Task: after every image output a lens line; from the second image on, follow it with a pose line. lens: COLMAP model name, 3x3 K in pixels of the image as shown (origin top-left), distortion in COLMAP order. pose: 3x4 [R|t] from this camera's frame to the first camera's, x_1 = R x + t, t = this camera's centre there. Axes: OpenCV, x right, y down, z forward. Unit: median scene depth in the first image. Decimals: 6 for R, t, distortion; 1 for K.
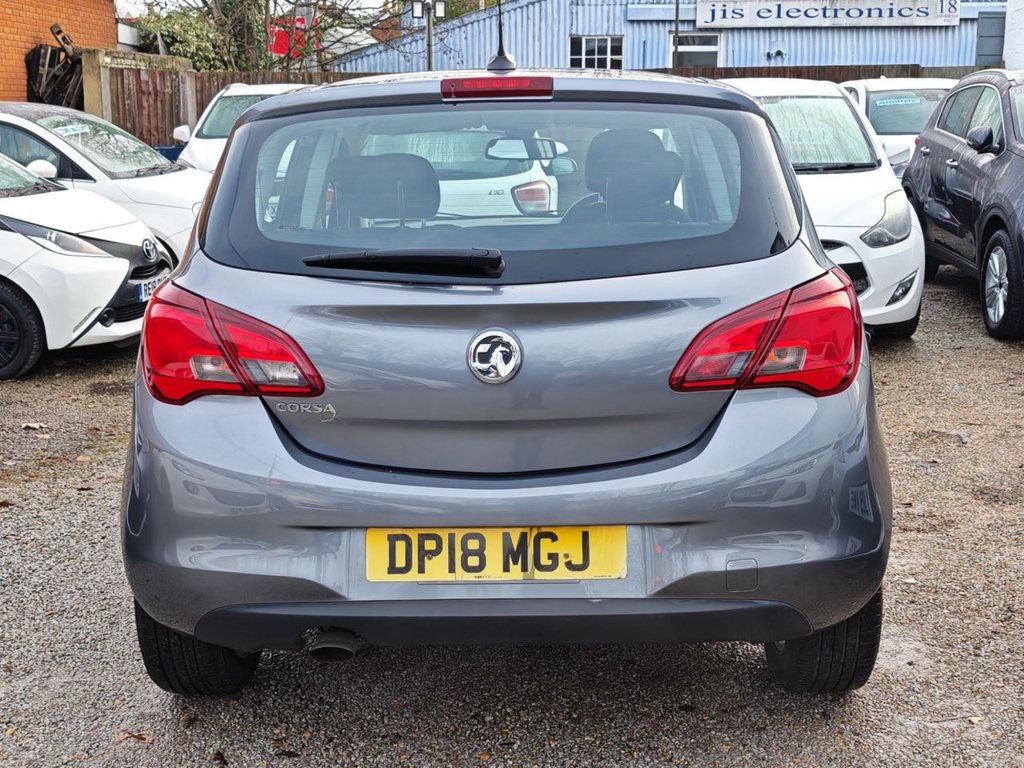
lens RADIAL K [[1285.3, 0, 520.4], [0, 1285.3, 392.2], [0, 0, 1]] dist [0.203808, -0.597650]
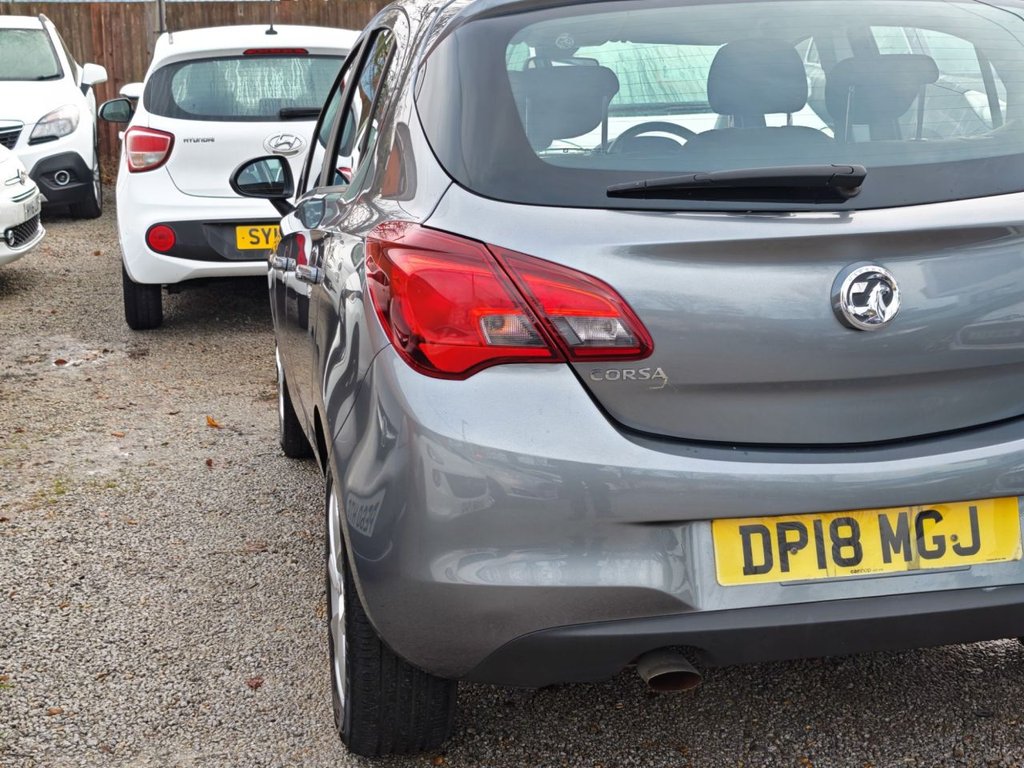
lens RADIAL K [[1503.8, 0, 512.0], [0, 1503.8, 384.0], [0, 0, 1]] dist [0.236812, -0.842573]
pose [[0.977890, -0.052082, 0.202530, -0.425423], [0.052235, 0.998624, 0.004593, 0.010062], [-0.202491, 0.006088, 0.979265, 0.106068]]
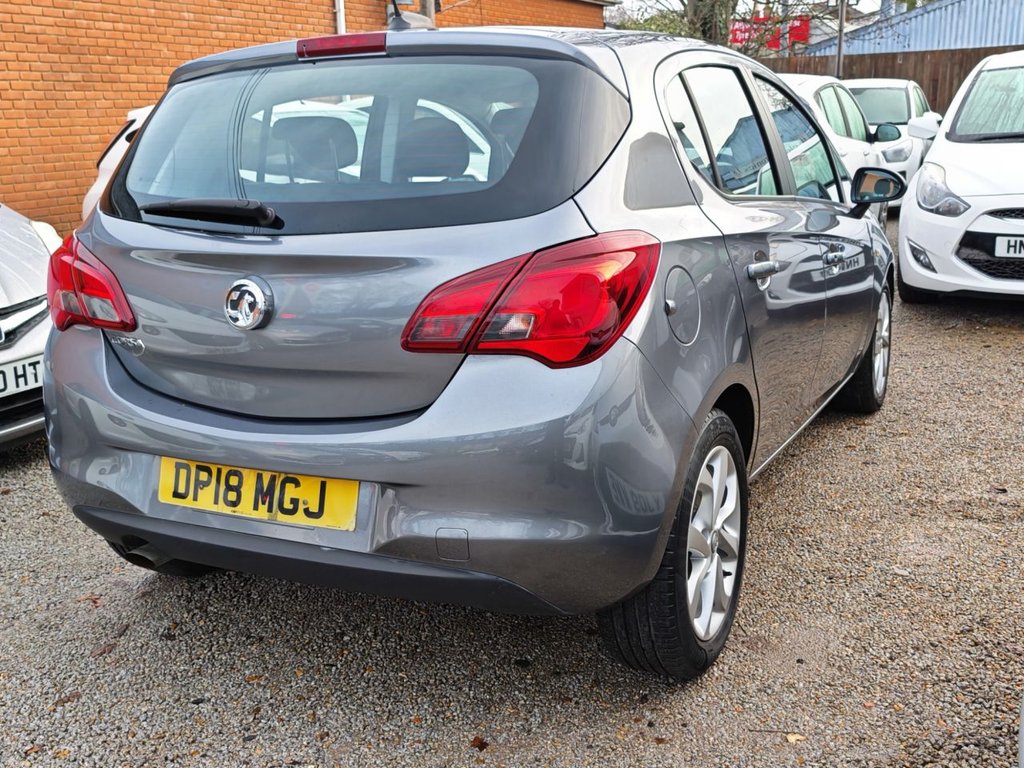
lens RADIAL K [[1043.2, 0, 526.4], [0, 1043.2, 384.1], [0, 0, 1]] dist [0.080415, -0.136847]
pose [[0.911957, 0.087262, -0.400899, 0.517712], [-0.065777, 0.995577, 0.067075, -0.034480], [0.404979, -0.034800, 0.913664, 0.307714]]
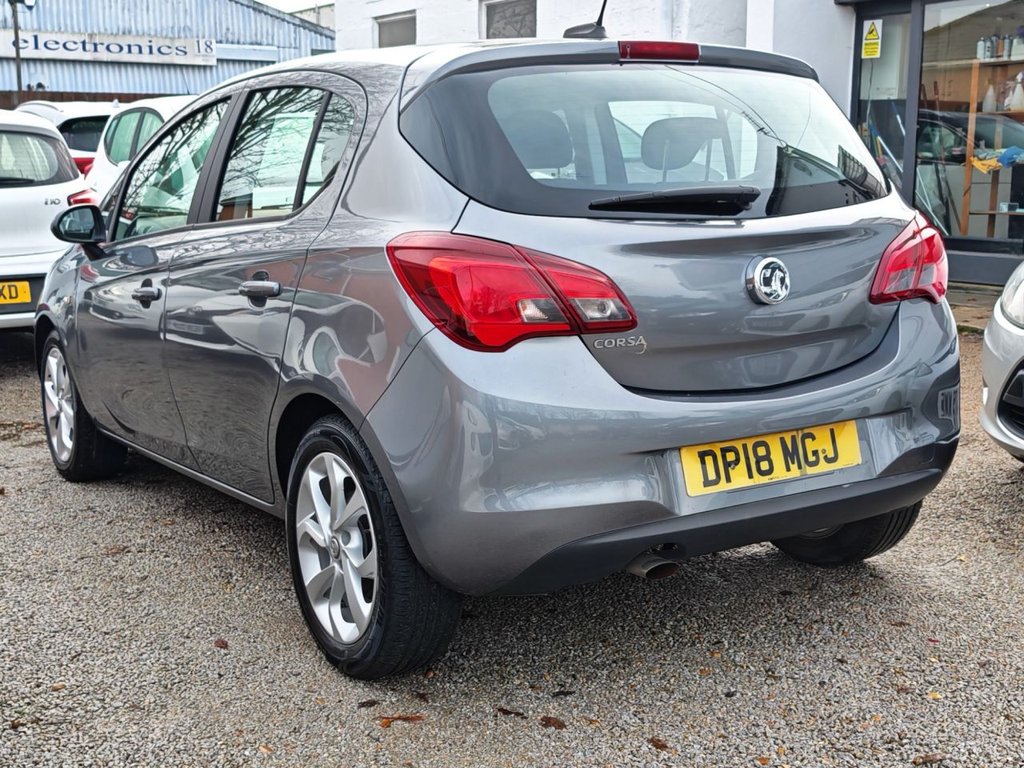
lens RADIAL K [[1285.3, 0, 520.4], [0, 1285.3, 392.2], [0, 0, 1]] dist [0.203808, -0.597650]
pose [[0.833373, -0.095583, 0.544383, -0.808471], [0.112256, 0.993676, 0.002621, 0.040599], [-0.541191, 0.058926, 0.838833, 0.168077]]
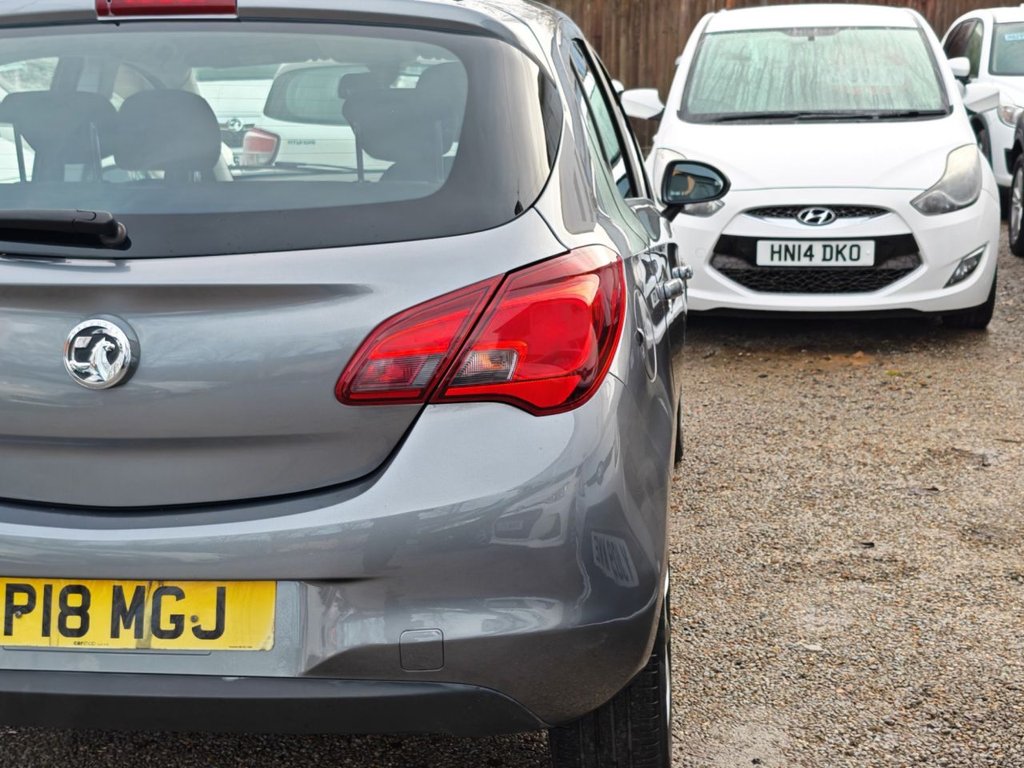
lens RADIAL K [[1503.8, 0, 512.0], [0, 1503.8, 384.0], [0, 0, 1]] dist [0.236812, -0.842573]
pose [[0.996060, 0.022348, -0.085823, 0.291735], [-0.021956, 0.999744, 0.005501, -0.019661], [0.085924, -0.003595, 0.996295, 0.124917]]
